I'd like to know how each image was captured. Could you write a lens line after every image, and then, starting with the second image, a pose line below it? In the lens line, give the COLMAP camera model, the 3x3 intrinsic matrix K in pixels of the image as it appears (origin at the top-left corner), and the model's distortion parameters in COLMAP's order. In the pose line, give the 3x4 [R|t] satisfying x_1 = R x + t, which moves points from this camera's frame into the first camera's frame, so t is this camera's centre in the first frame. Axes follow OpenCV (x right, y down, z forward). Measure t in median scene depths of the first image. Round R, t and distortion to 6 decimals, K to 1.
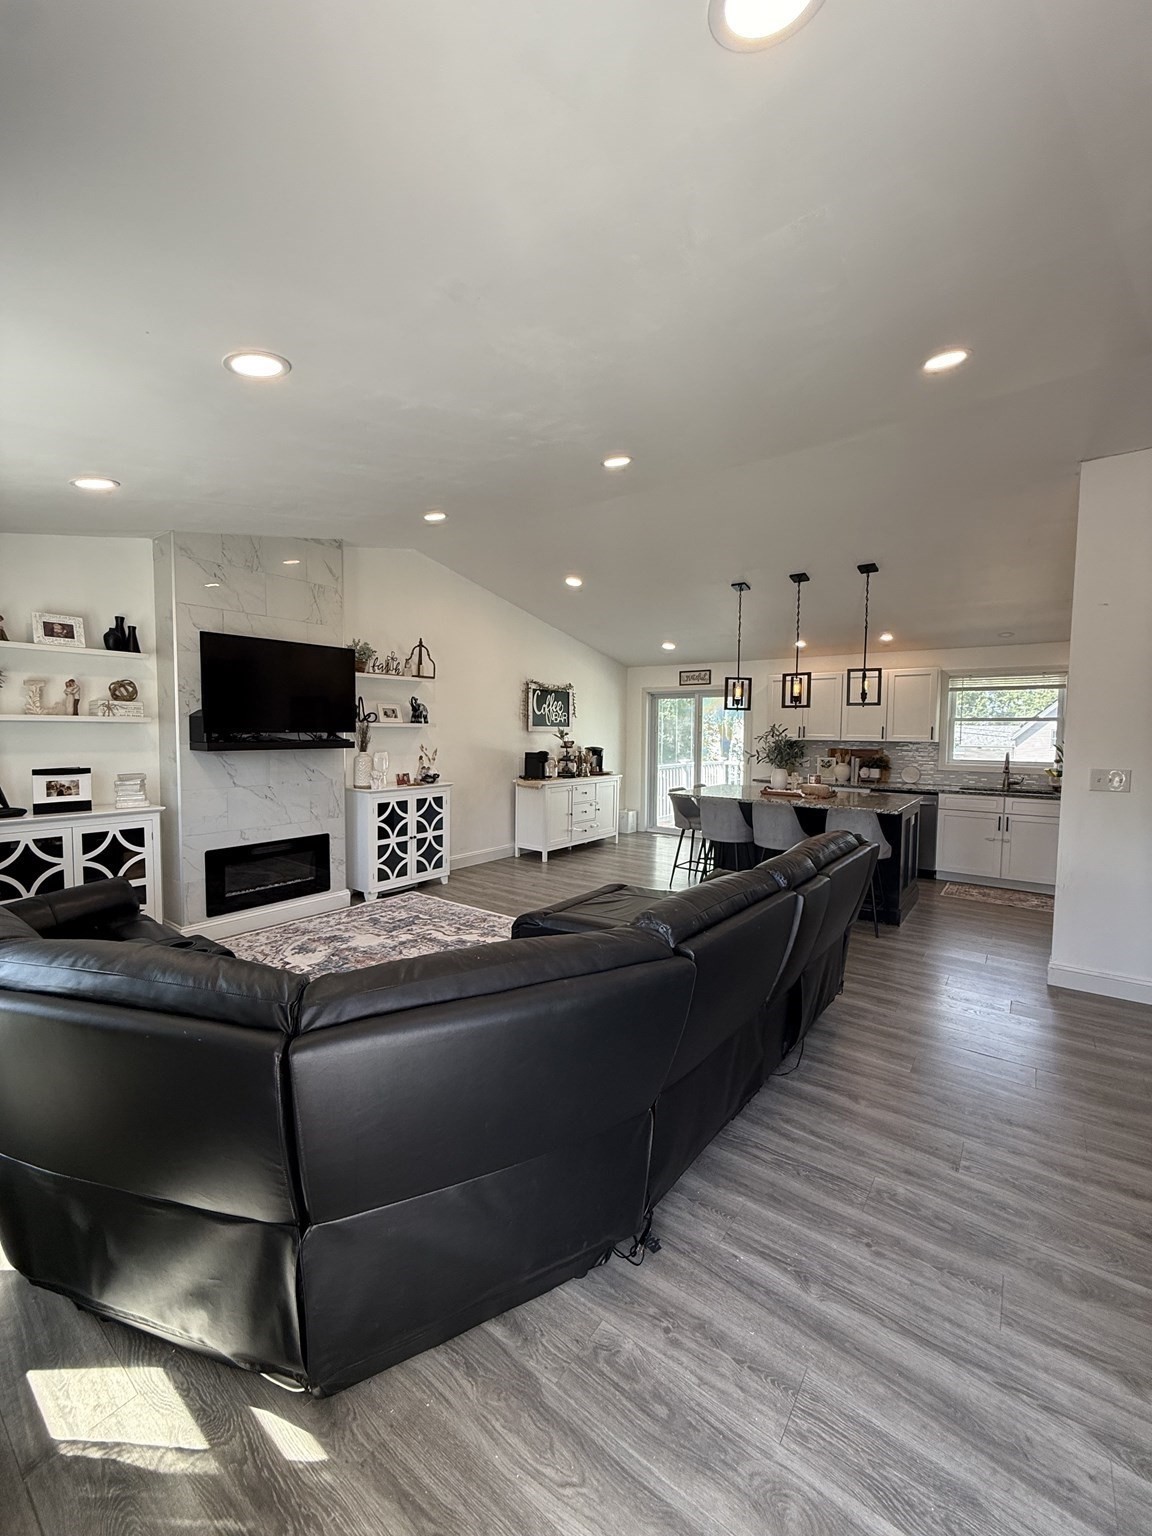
lens RADIAL K [[611.2, 0, 575.8], [0, 611.2, 757.9], [0, 0, 1]] dist [-0.001602, -0.000096]
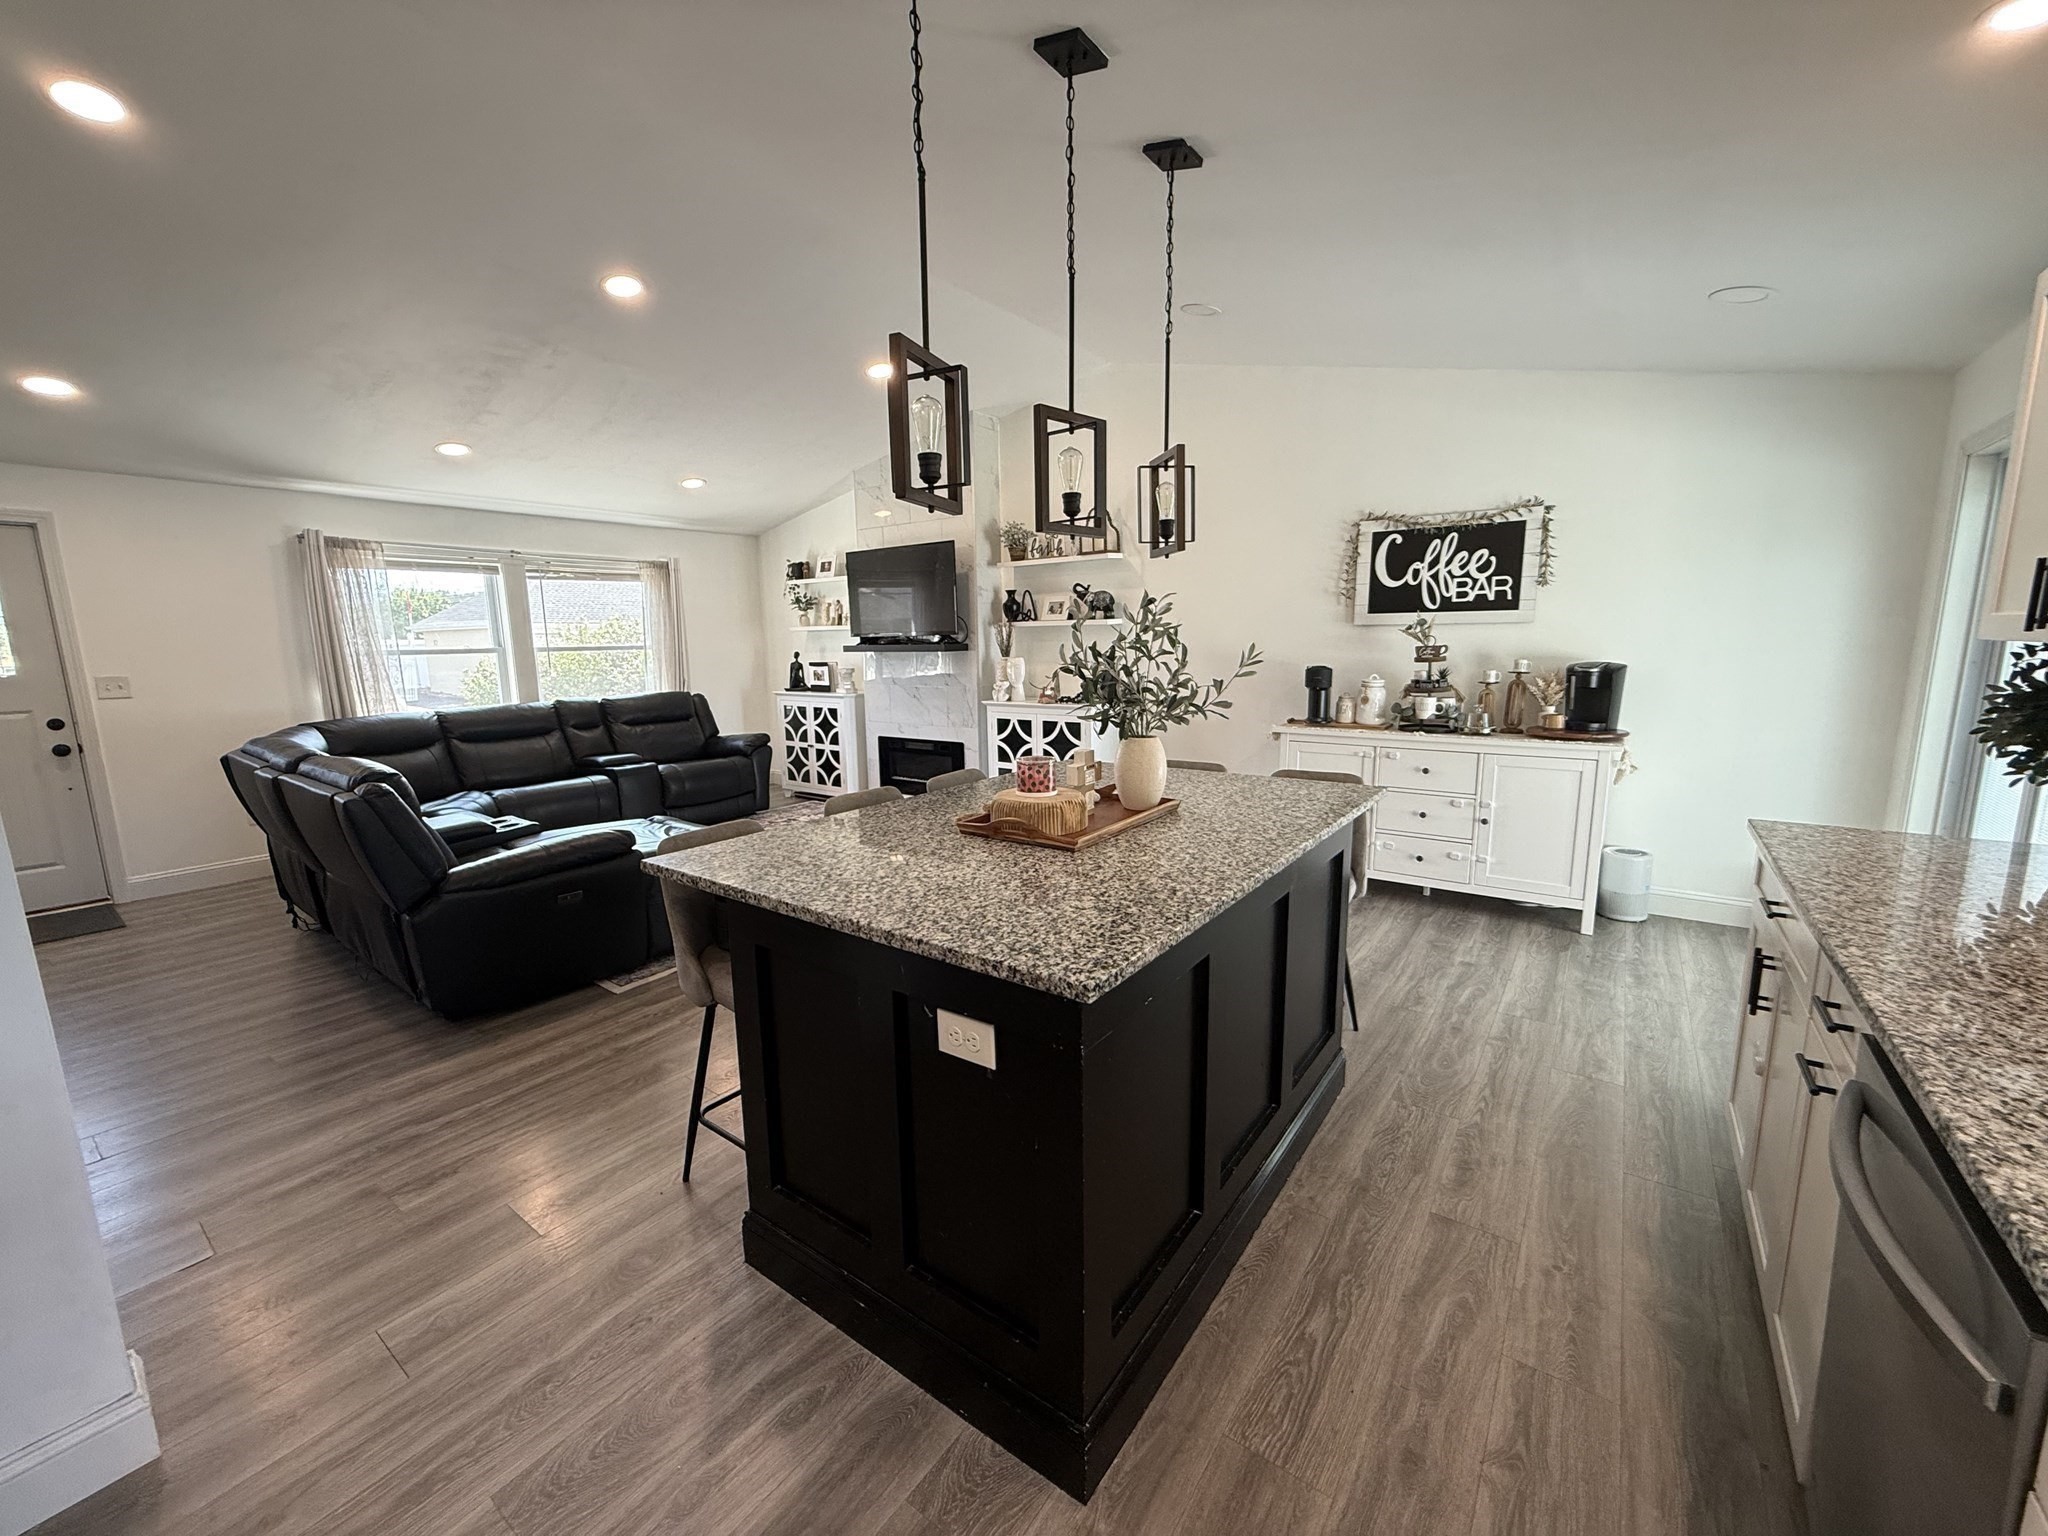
lens RADIAL K [[815.0, 0, 1040.6], [0, 815.0, 749.0], [0, 0, 1]] dist [-0.001602, -0.000096]
pose [[0.022371, 0.139834, -0.989922, 0.900560], [-0.021586, 0.990007, 0.139358, -0.047816], [0.999517, 0.018251, 0.025166, 1.157059]]
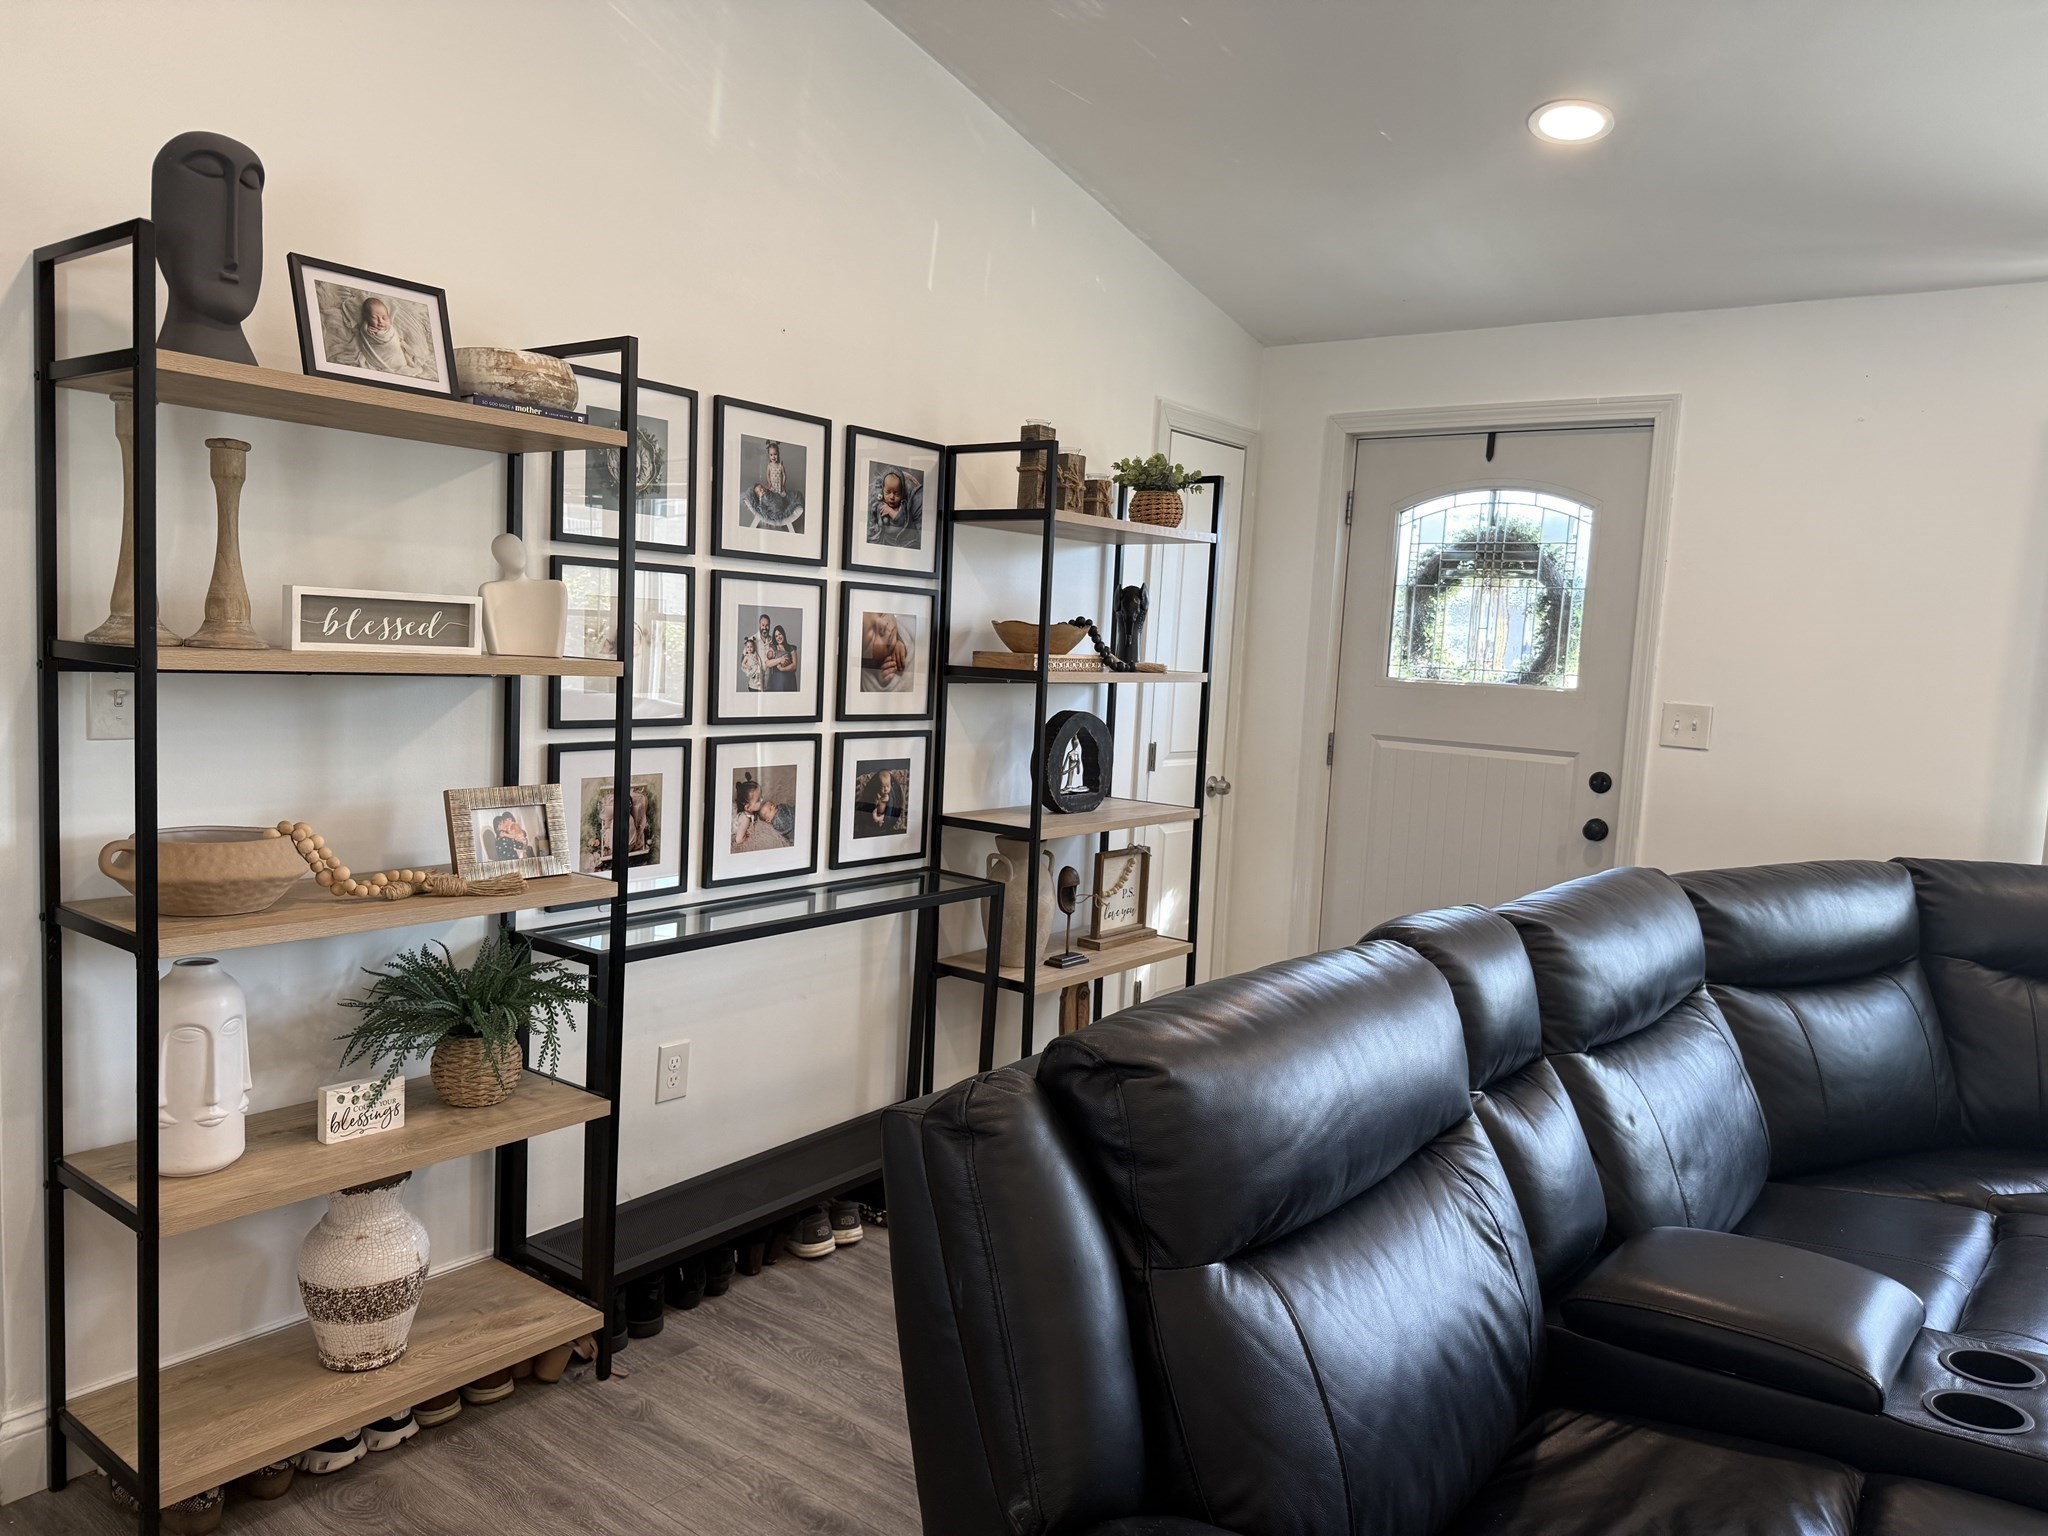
lens RADIAL K [[1463.1, 0, 1026.1], [0, 1463.1, 755.7], [0, 0, 1]] dist [0.087248, -0.021048]
pose [[-0.998518, -0.050564, 0.020121, 0.289860], [-0.047823, 0.991745, 0.118974, -0.032509], [-0.025971, 0.117836, -0.992693, 0.986566]]
